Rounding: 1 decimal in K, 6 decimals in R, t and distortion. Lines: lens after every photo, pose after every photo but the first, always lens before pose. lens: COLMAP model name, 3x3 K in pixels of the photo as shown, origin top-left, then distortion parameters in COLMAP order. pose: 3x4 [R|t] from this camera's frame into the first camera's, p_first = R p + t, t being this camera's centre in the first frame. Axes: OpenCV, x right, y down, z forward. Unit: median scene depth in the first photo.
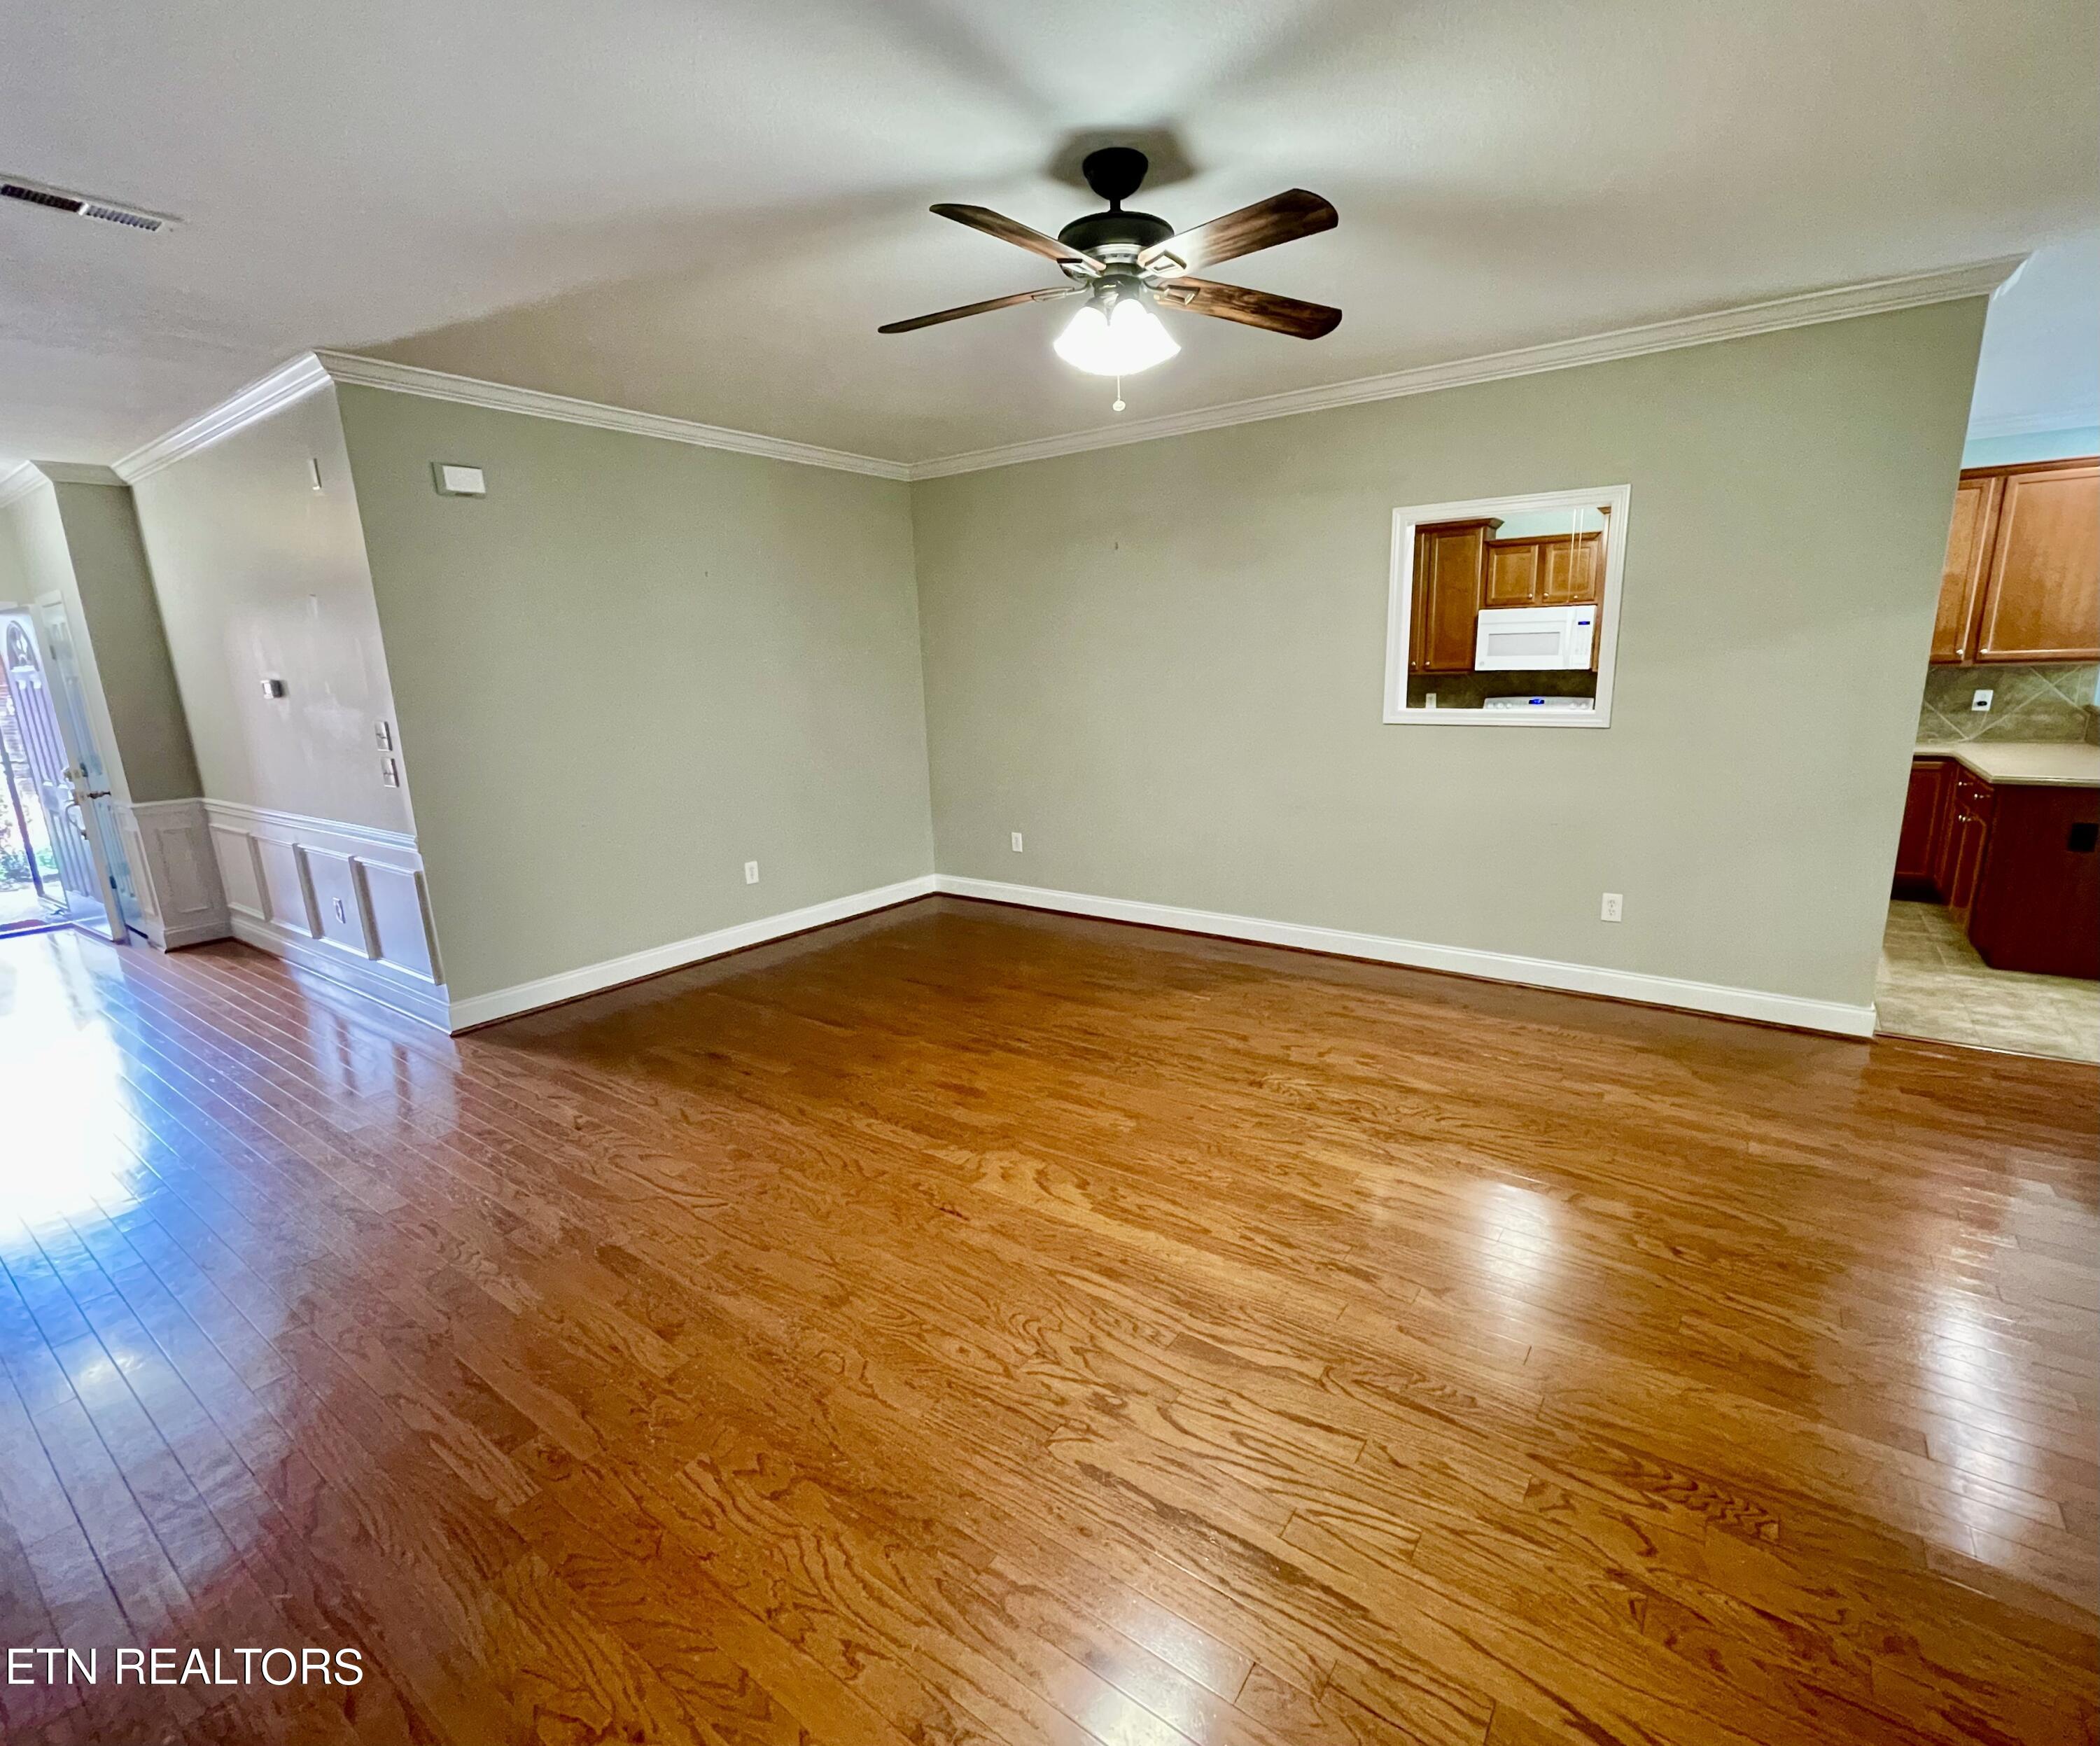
lens RADIAL K [[961.0, 0, 1091.3], [0, 961.0, 881.7], [0, 0, 1]] dist [0.000613, -0.000027]
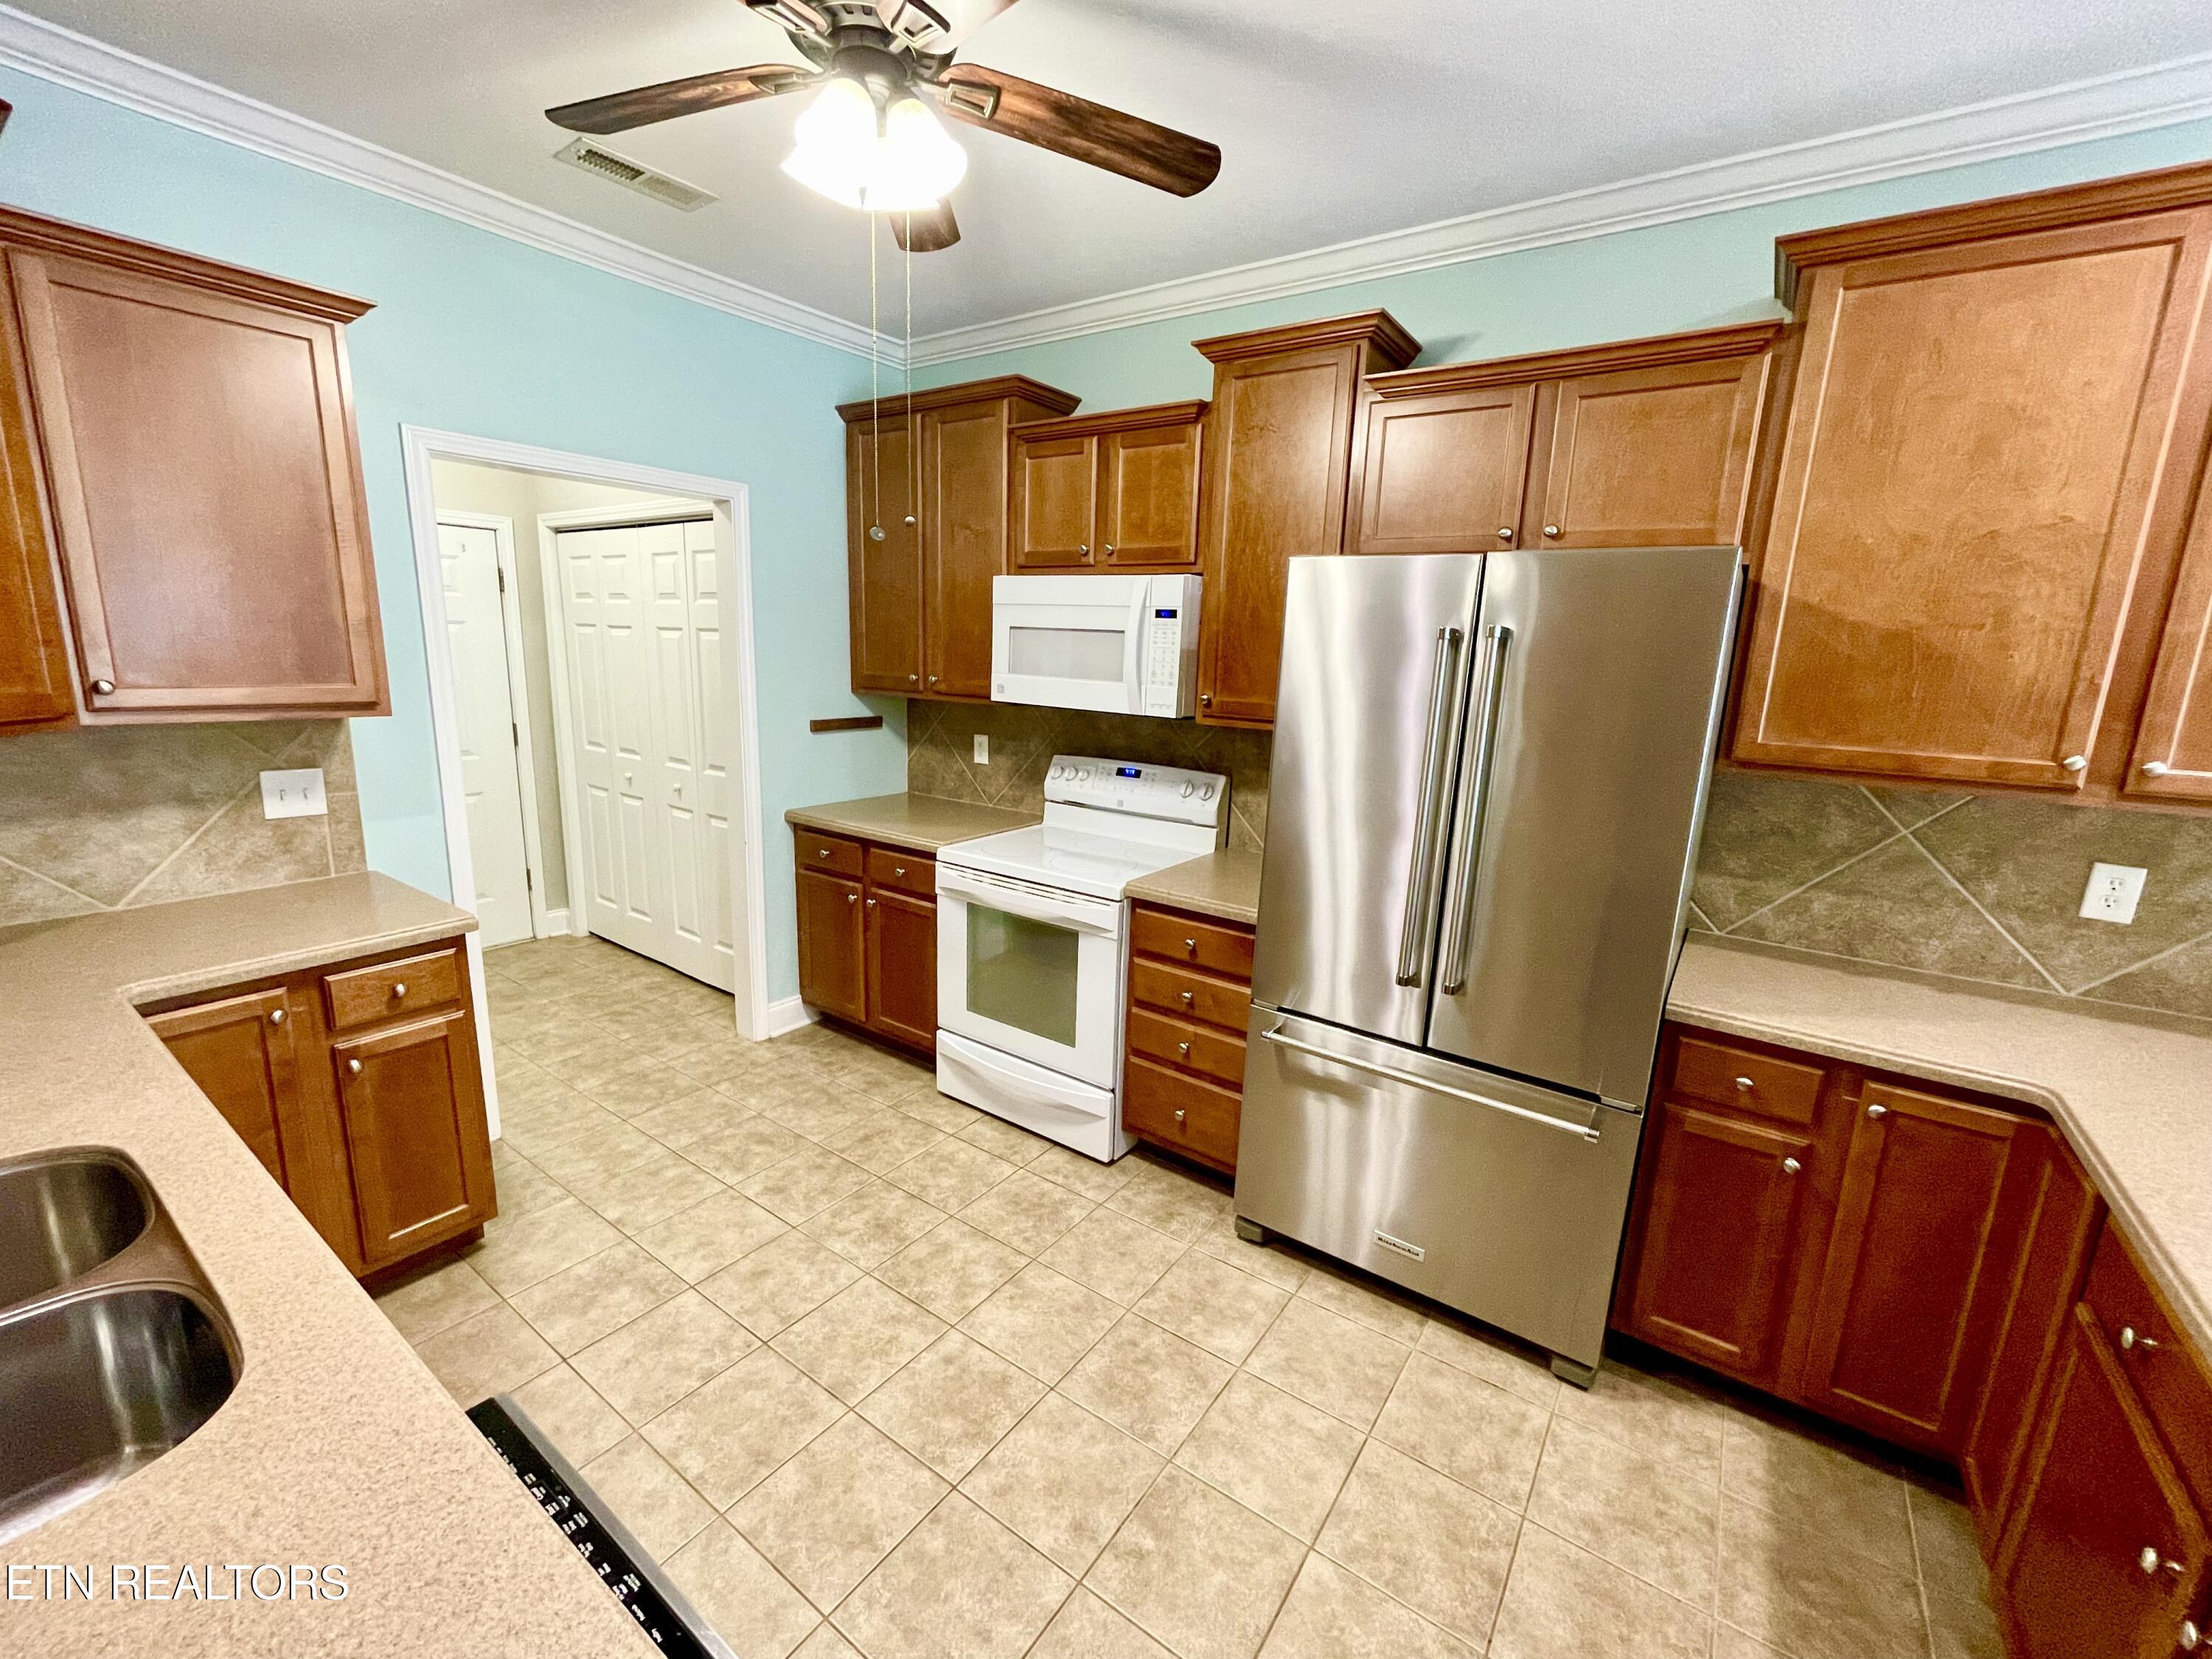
lens RADIAL K [[909.2, 0, 1100.1], [0, 909.2, 829.4], [0, 0, 1]] dist [-0.003916, 0.000114]
pose [[0.997991, 0.062644, 0.009435, 0.466340], [-0.062386, 0.997725, -0.025552, -0.152853], [-0.011014, 0.024912, 0.999629, 0.568436]]
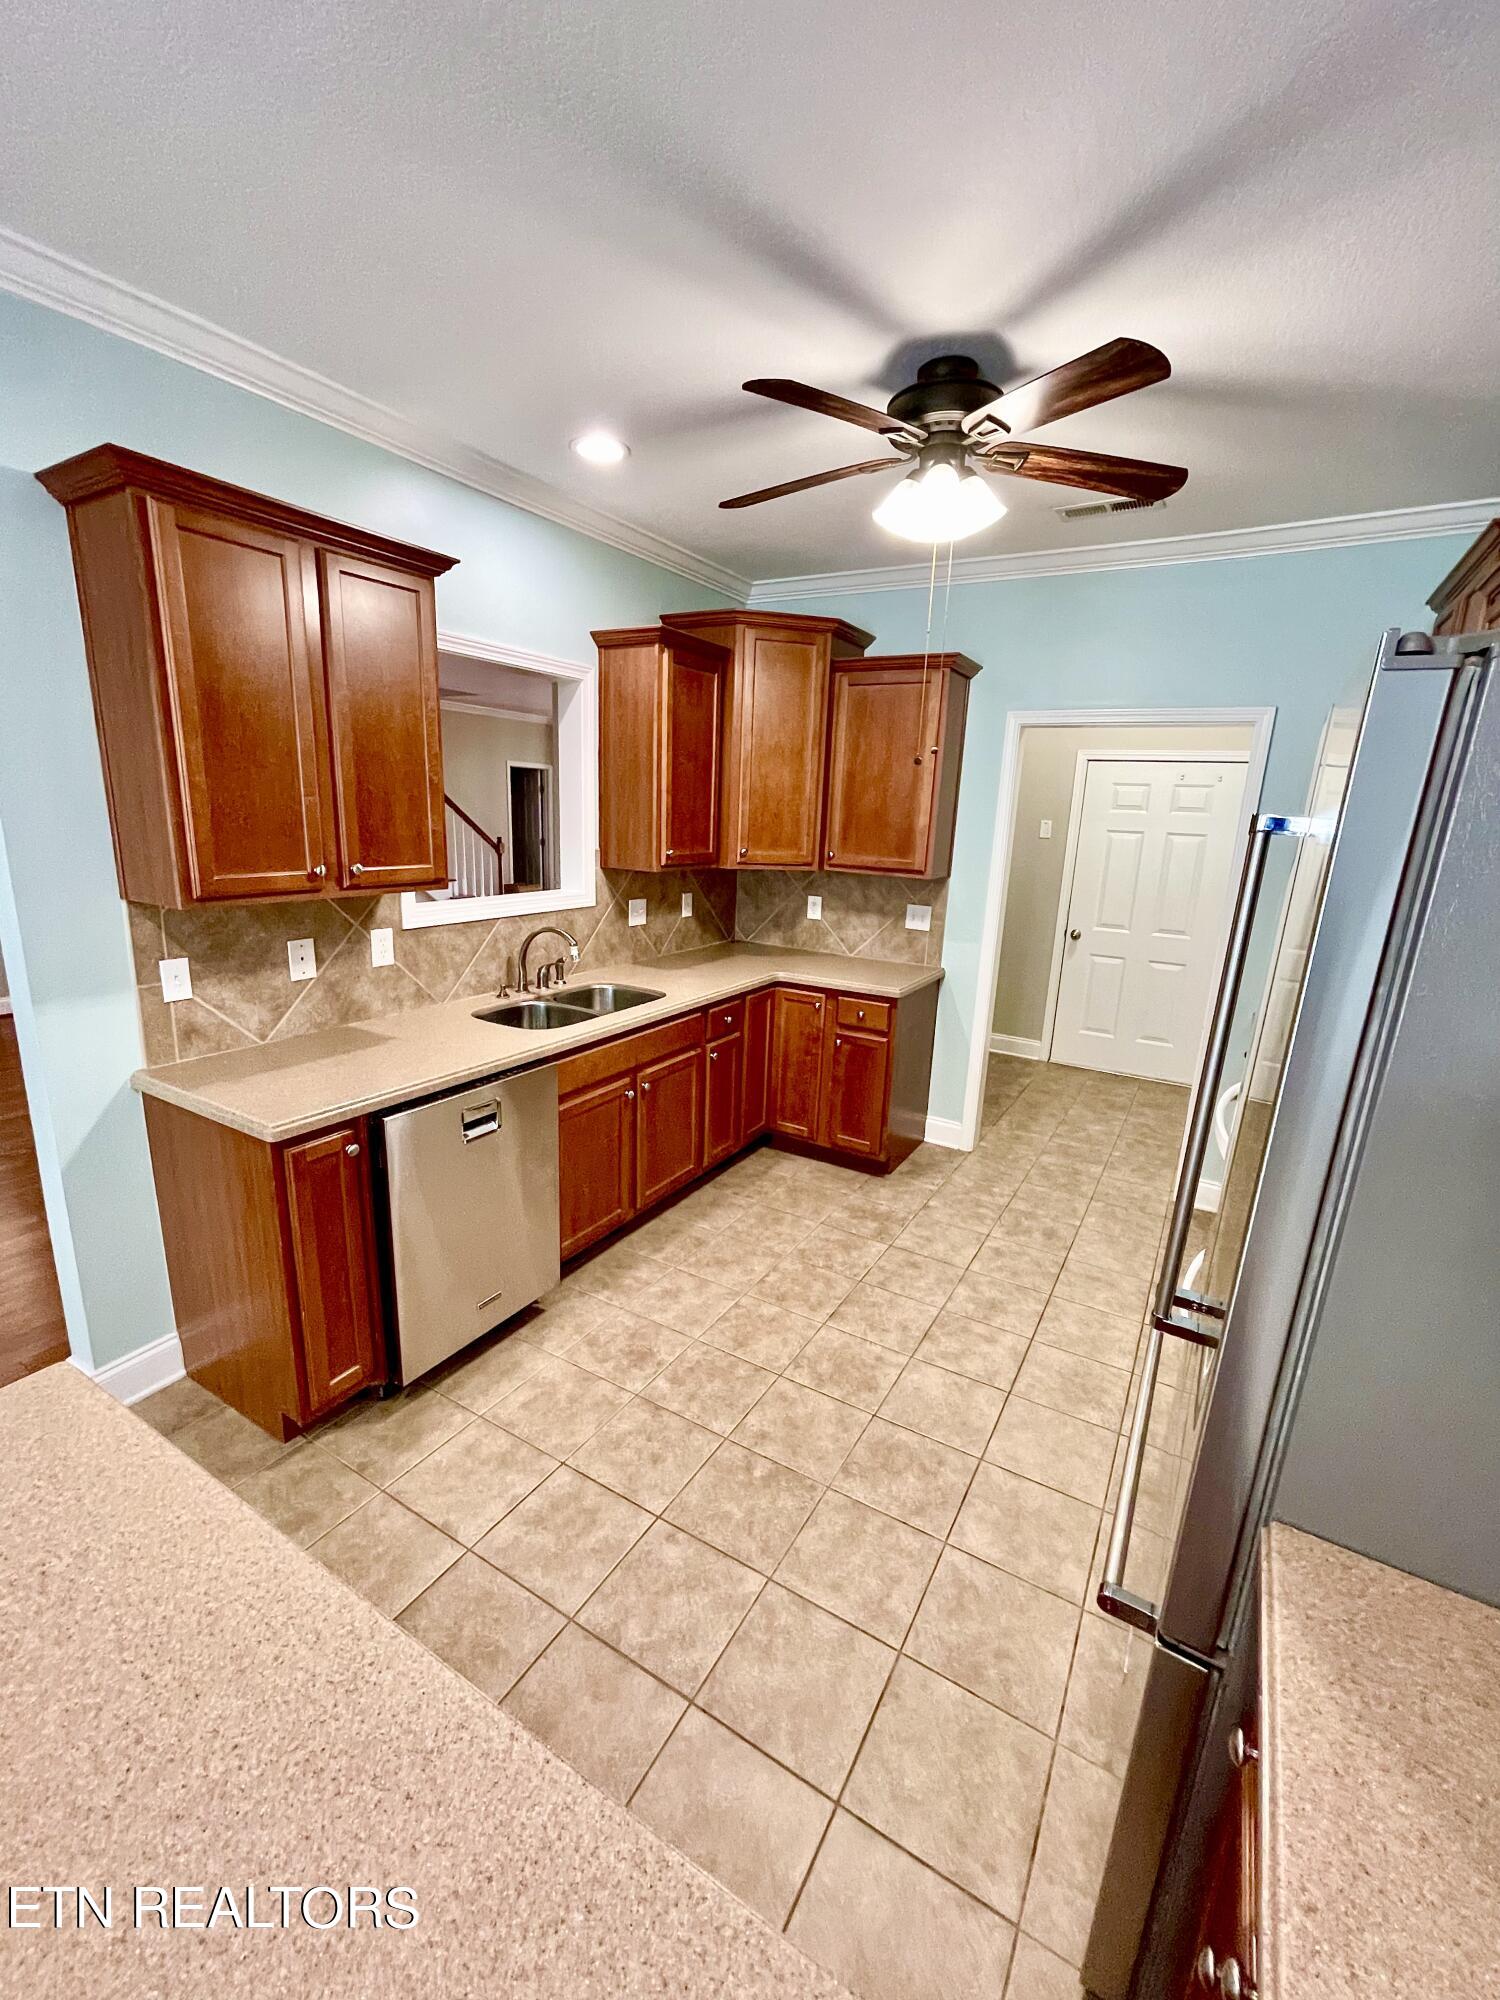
lens RADIAL K [[822.1, 0, 763.0], [0, 822.1, 1002.6], [0, 0, 1]] dist [-0.003916, 0.000114]
pose [[0.092975, 0.260572, -0.960967, 0.838548], [-0.268812, 0.935876, 0.227761, -0.221779], [0.958695, 0.237144, 0.157058, 0.783125]]
